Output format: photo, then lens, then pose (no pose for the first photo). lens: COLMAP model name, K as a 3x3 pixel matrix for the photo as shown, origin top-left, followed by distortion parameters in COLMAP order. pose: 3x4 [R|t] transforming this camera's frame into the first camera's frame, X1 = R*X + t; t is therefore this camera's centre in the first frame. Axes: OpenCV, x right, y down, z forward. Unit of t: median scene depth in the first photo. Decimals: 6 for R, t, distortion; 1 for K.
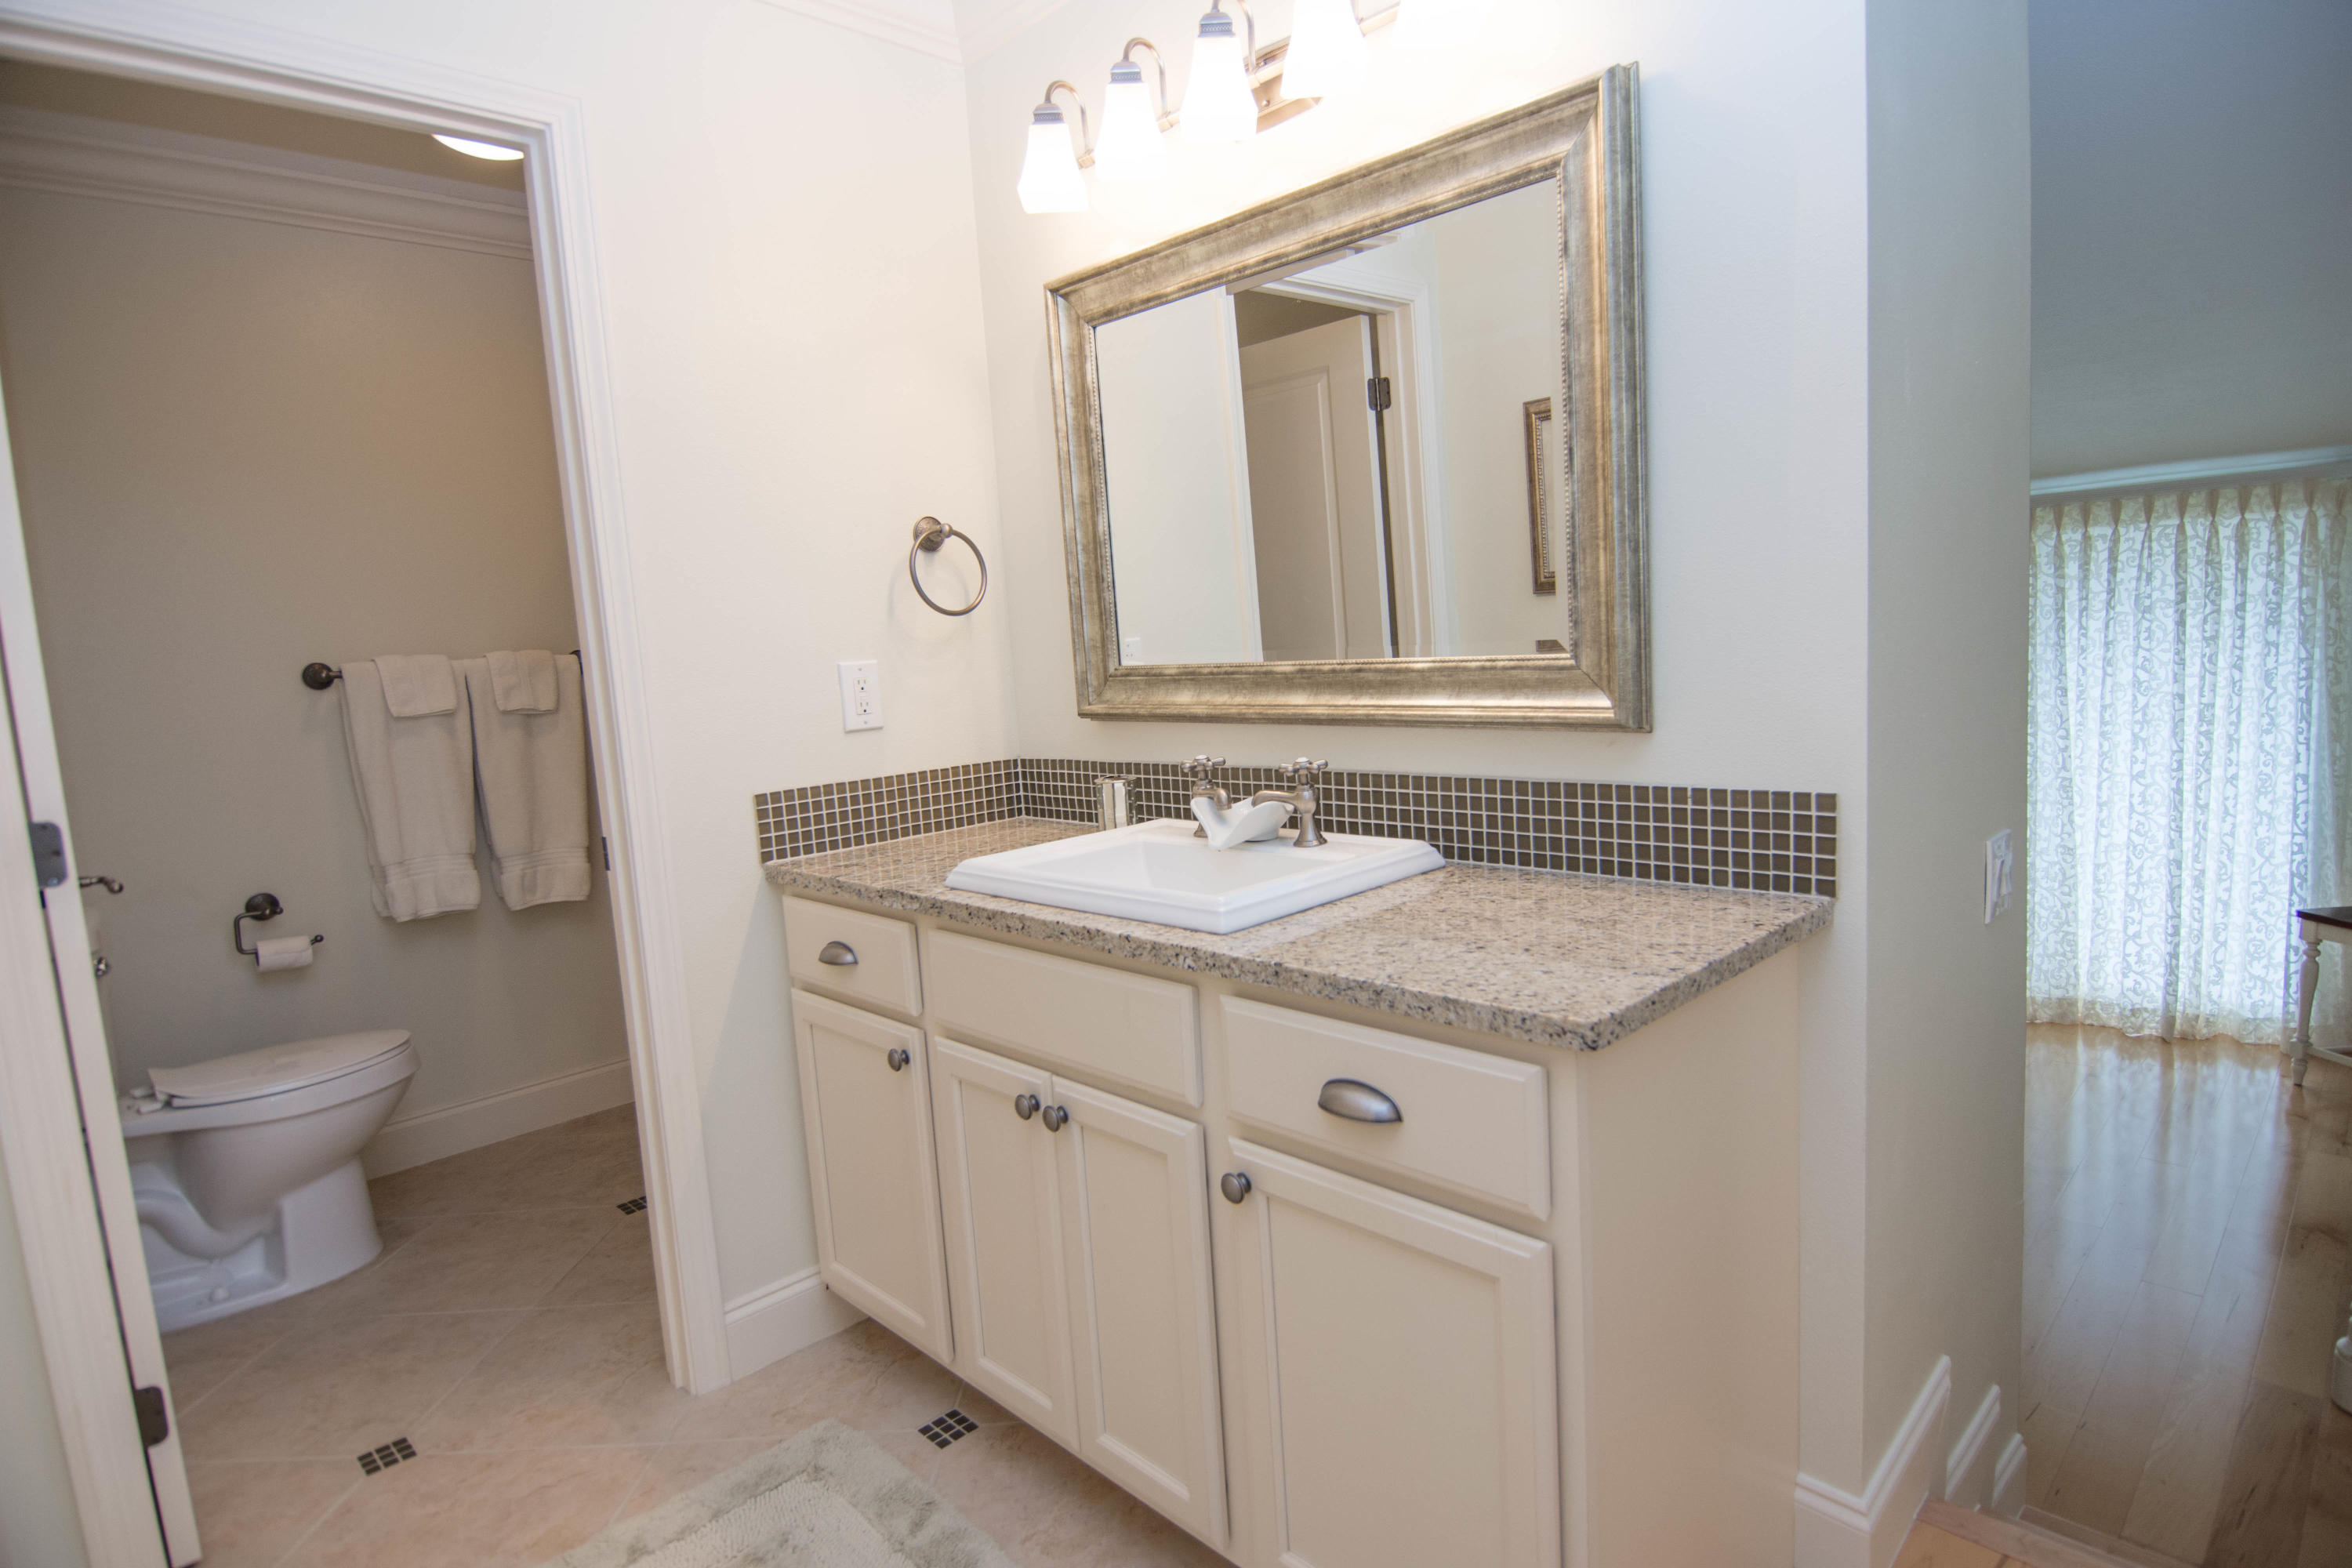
lens RADIAL K [[1243.2, 0, 1195.3], [0, 1243.2, 782.8], [0, 0, 1]] dist [0.002388, -0.019357]
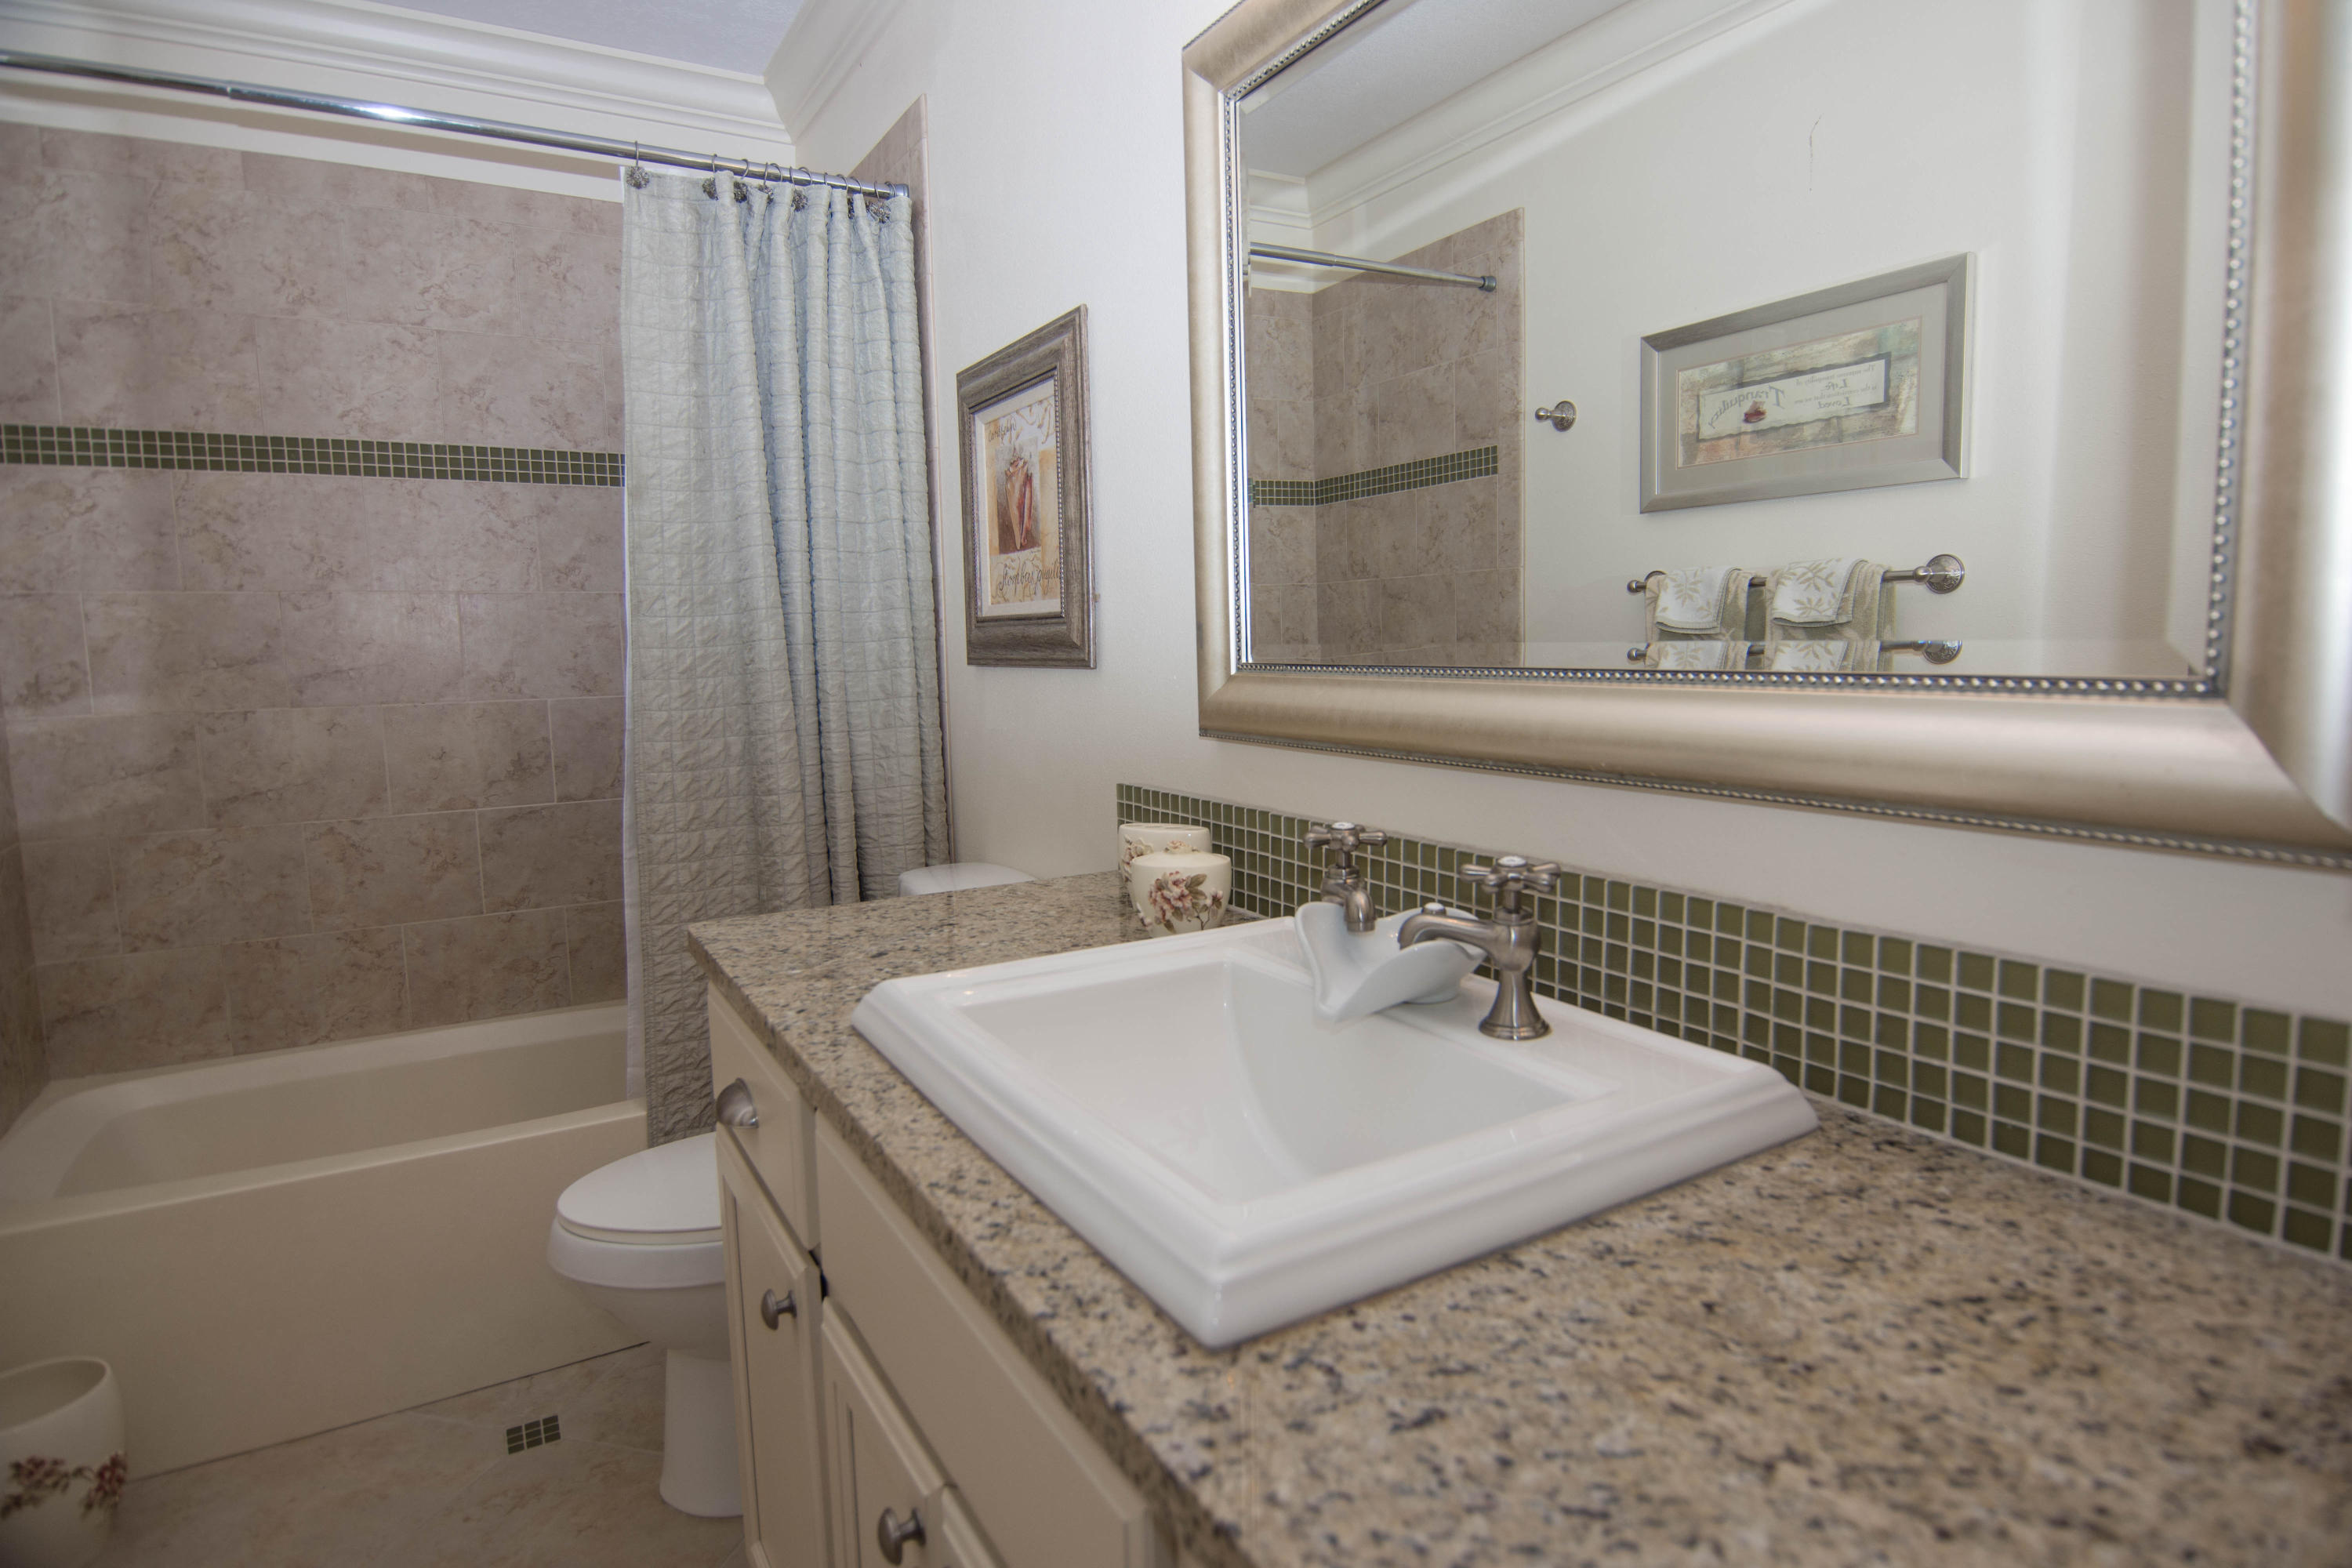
lens RADIAL K [[1243.2, 0, 1187.2], [0, 1243.2, 775.1], [0, 0, 1]] dist [0.002388, -0.019357]
pose [[0.973319, 0.072174, -0.217811, 0.073454], [-0.073567, 0.997289, 0.001714, -0.048149], [0.217344, 0.014355, 0.975989, 0.540709]]
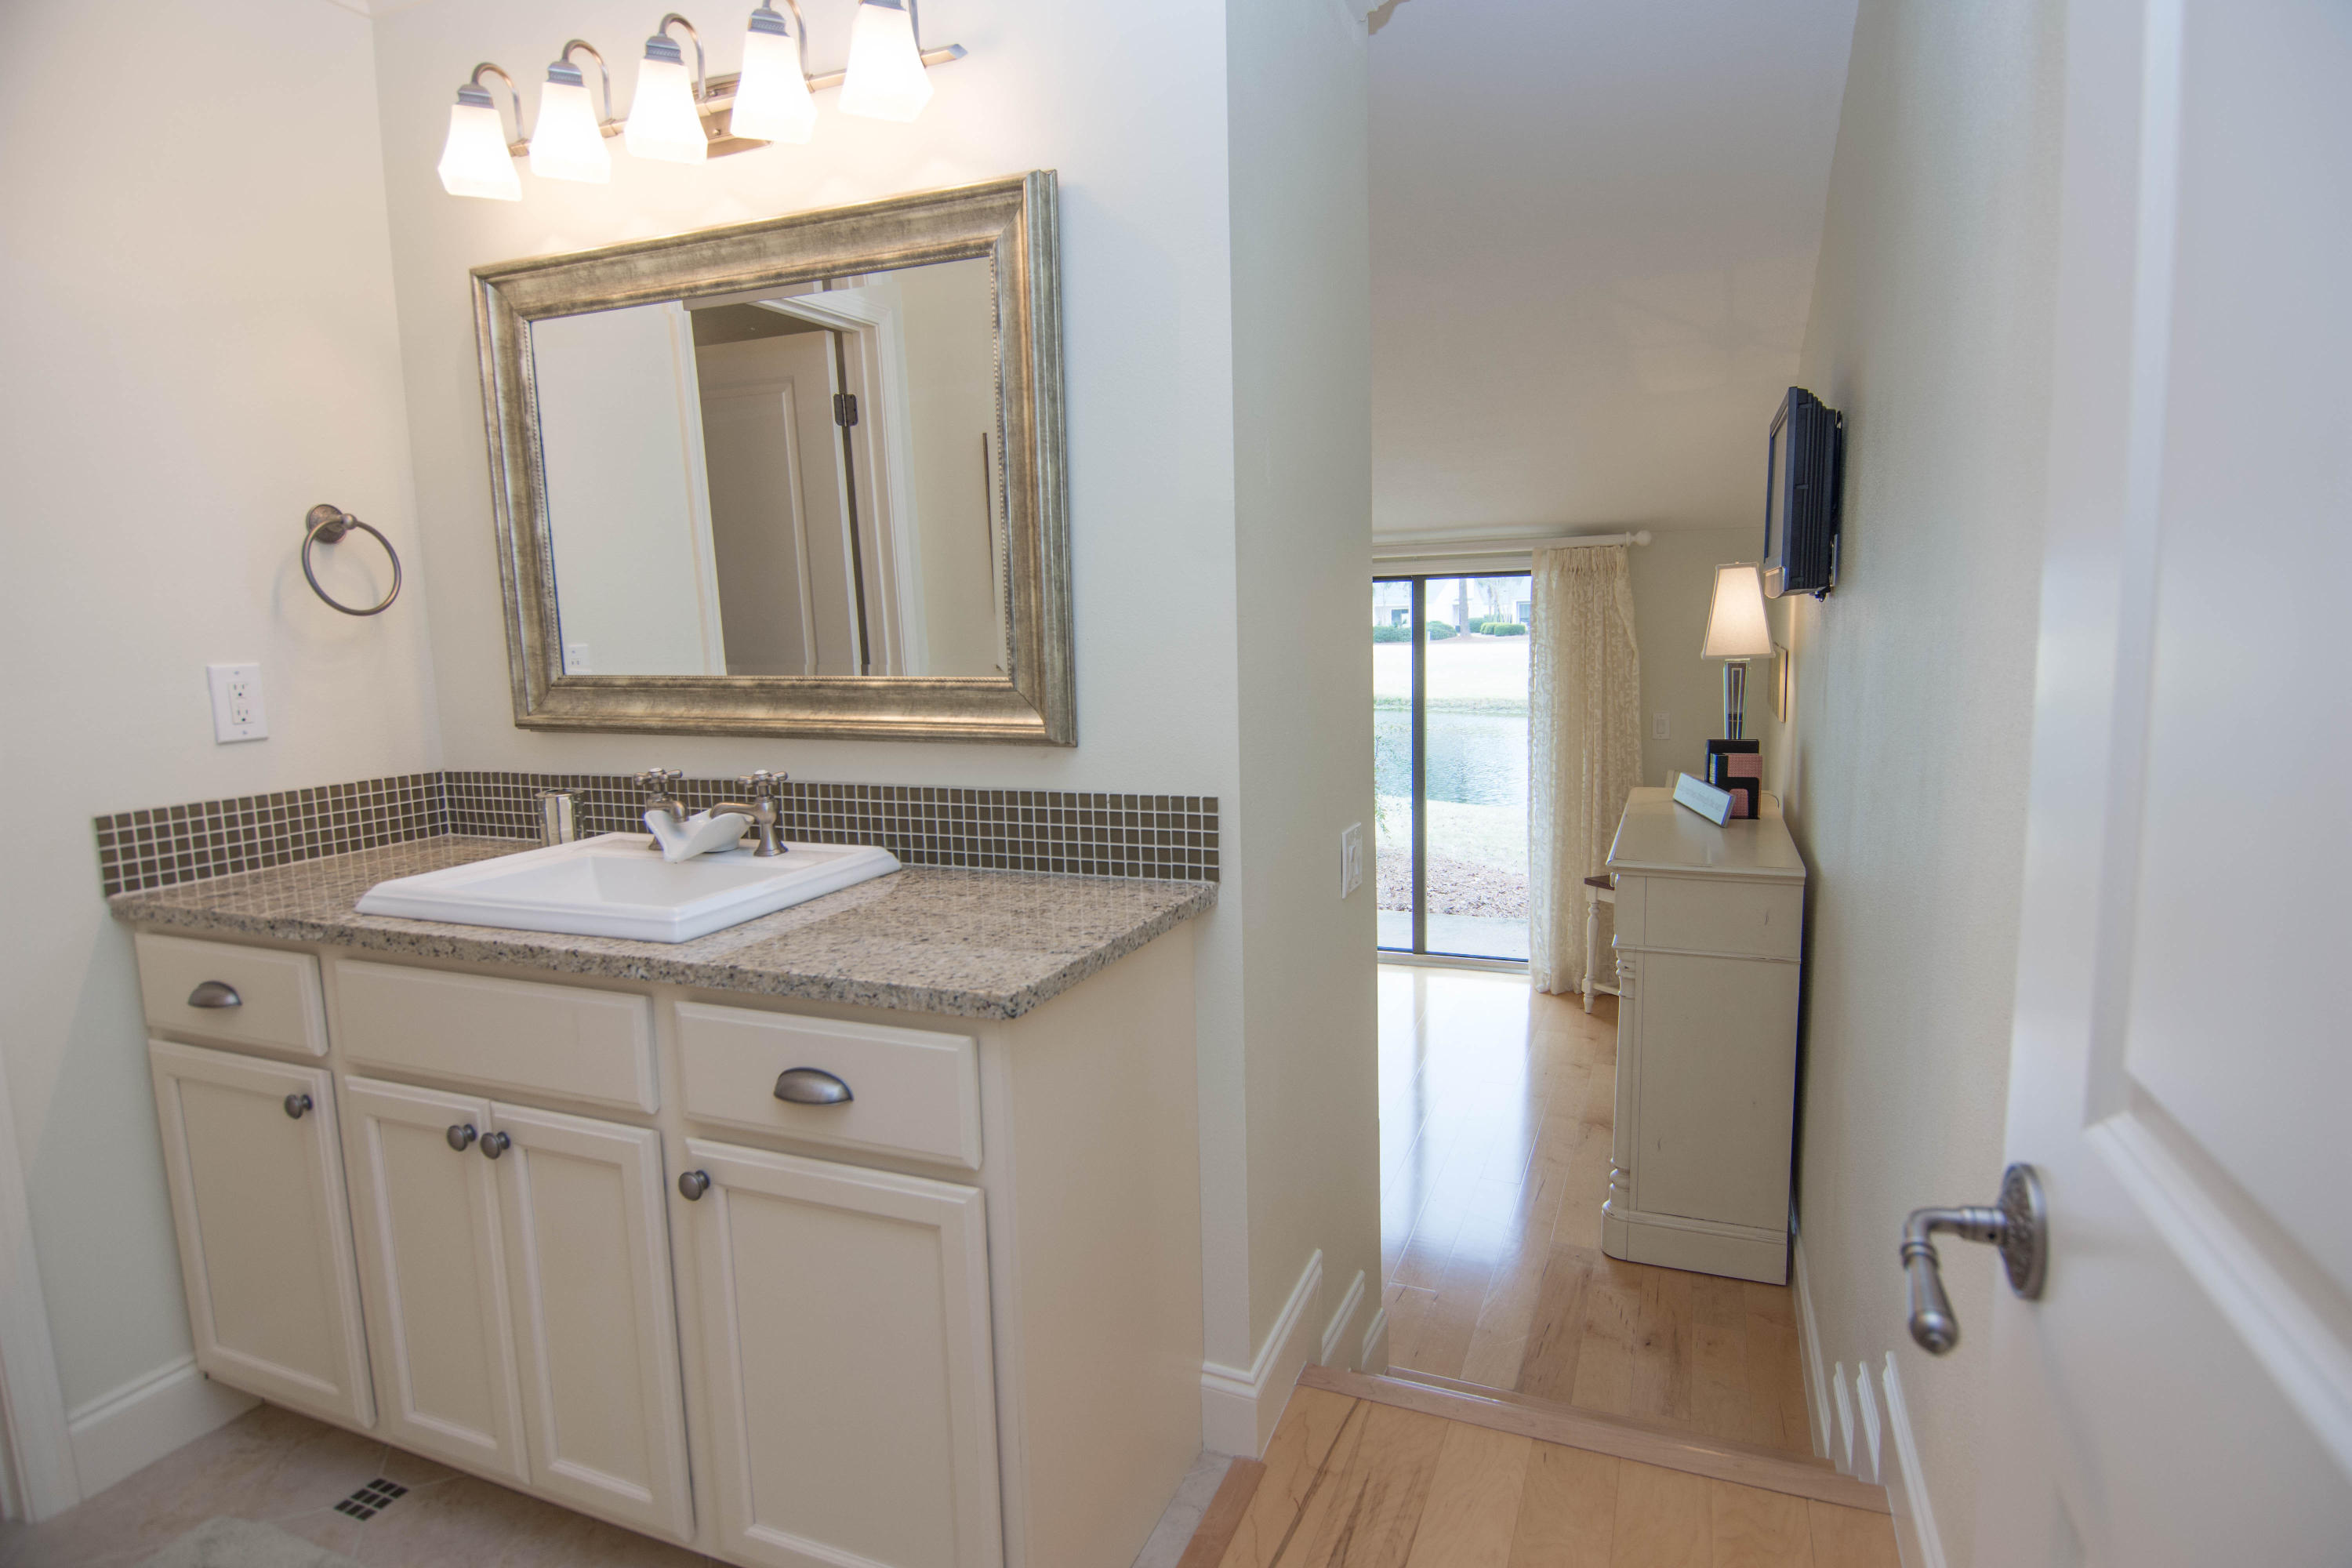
lens RADIAL K [[1243.2, 0, 1201.7], [0, 1243.2, 782.7], [0, 0, 1]] dist [0.002388, -0.019357]
pose [[0.916339, -0.011607, 0.400234, 0.008278], [0.013257, 0.999911, -0.001353, -0.003776], [-0.400183, 0.006546, 0.916412, -0.105212]]
